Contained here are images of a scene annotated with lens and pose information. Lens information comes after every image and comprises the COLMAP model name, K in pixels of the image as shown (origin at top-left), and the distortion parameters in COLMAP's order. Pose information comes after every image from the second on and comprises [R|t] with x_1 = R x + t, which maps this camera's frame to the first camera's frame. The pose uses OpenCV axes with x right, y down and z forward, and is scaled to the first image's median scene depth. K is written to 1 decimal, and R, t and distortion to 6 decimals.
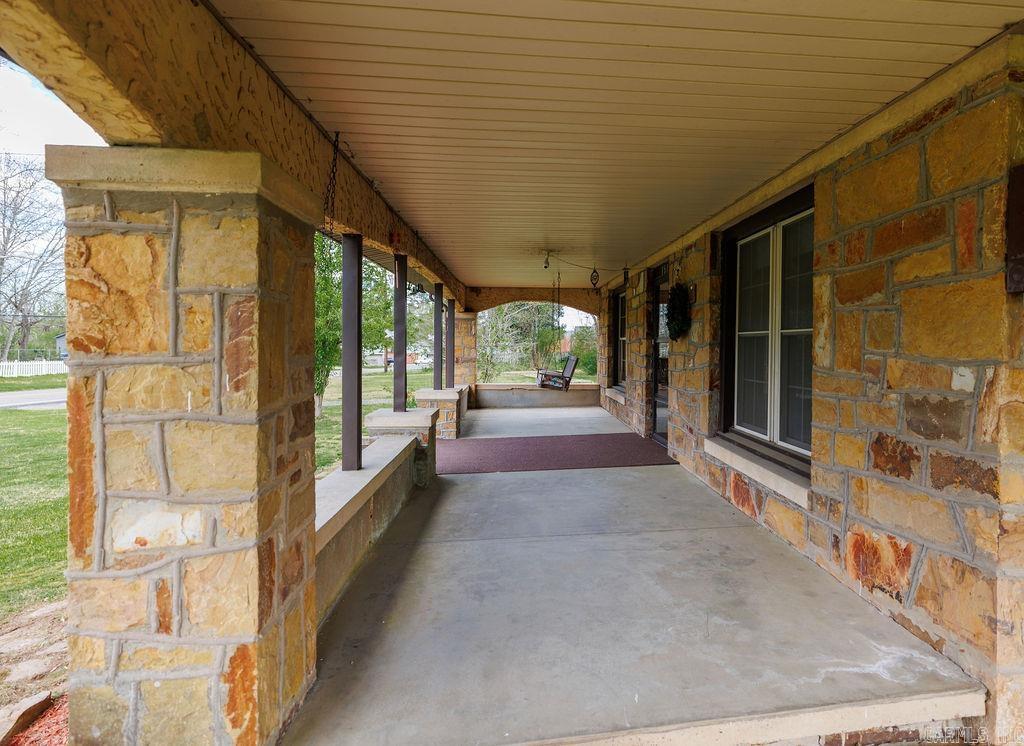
lens RADIAL K [[564.5, 0, 587.3], [0, 564.5, 347.7], [0, 0, 1]] dist [-0.002828, 0.000266]
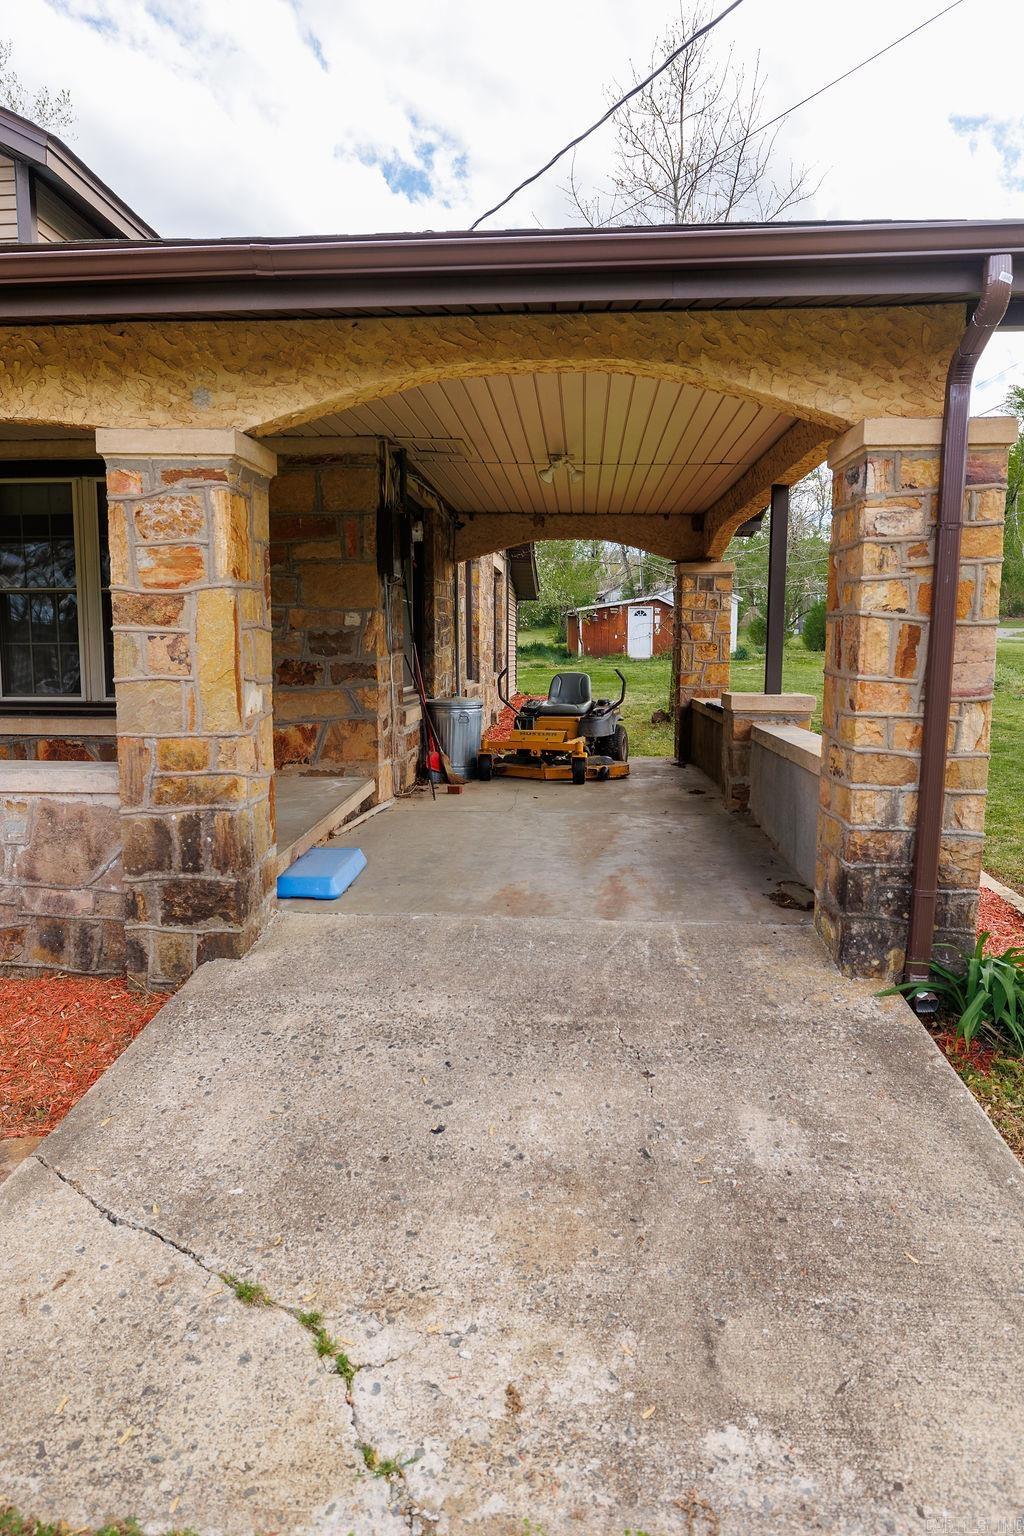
lens RADIAL K [[1016.1, 0, 504.4], [0, 1016.1, 762.5], [0, 0, 1]] dist [0.001572, 0.003148]
pose [[0.201691, -0.119273, 0.972160, -2.240370], [0.007588, 0.992718, 0.120221, 0.112919], [-0.979420, -0.016870, 0.201127, -0.128416]]
